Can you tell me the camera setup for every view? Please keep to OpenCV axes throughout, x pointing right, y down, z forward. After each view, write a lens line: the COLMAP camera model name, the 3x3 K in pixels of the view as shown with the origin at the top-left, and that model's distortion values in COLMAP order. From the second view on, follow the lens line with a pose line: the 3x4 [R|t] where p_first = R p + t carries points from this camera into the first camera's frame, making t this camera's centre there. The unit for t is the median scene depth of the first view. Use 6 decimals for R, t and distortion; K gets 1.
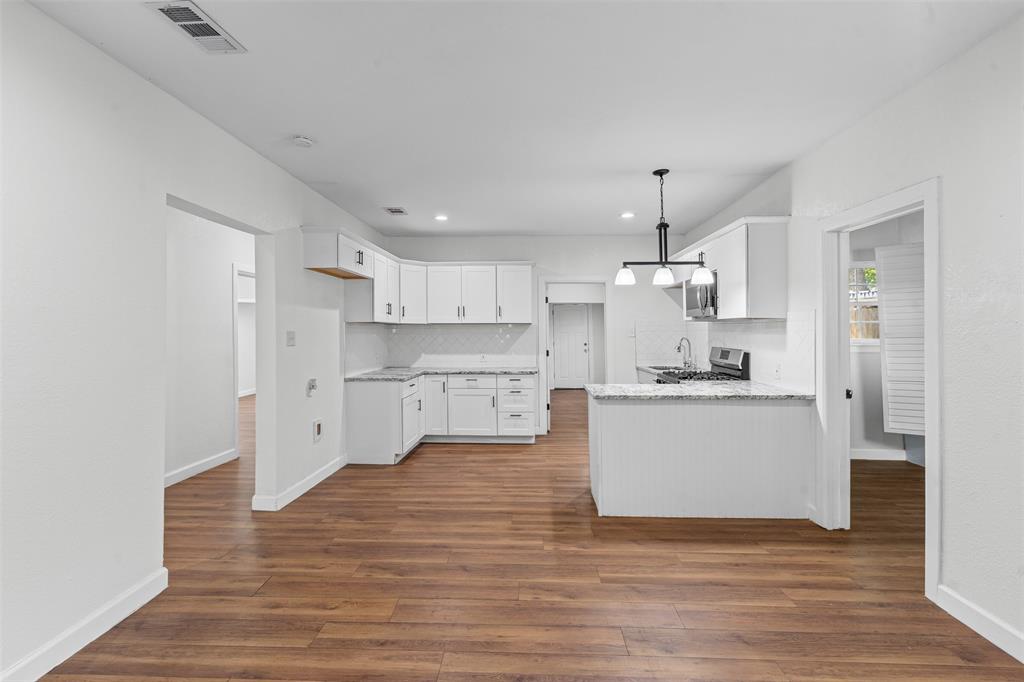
lens RADIAL K [[476.3, 0, 513.0], [0, 476.3, 327.2], [0, 0, 1]] dist [-0.000360, -0.000075]
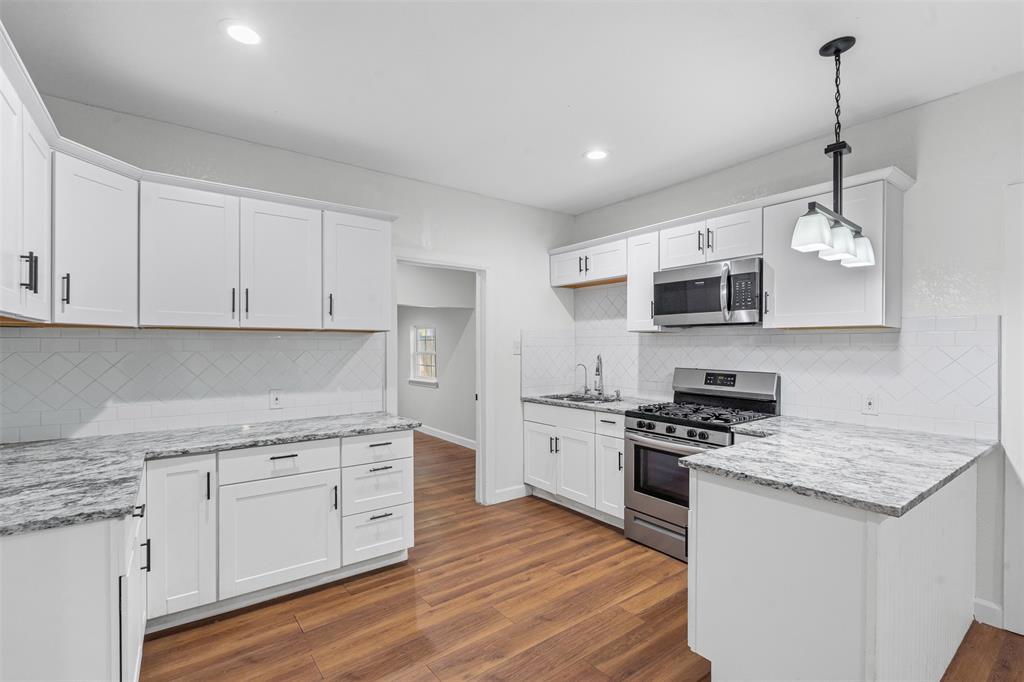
lens RADIAL K [[467.3, 0, 512.0], [0, 467.3, 341.0], [0, 0, 1]] dist [-0.002403, -0.000309]
pose [[0.775309, 0.008798, 0.631520, -0.195754], [-0.006965, 0.999961, -0.005380, 0.005100], [-0.631543, -0.000228, 0.775341, 0.535145]]
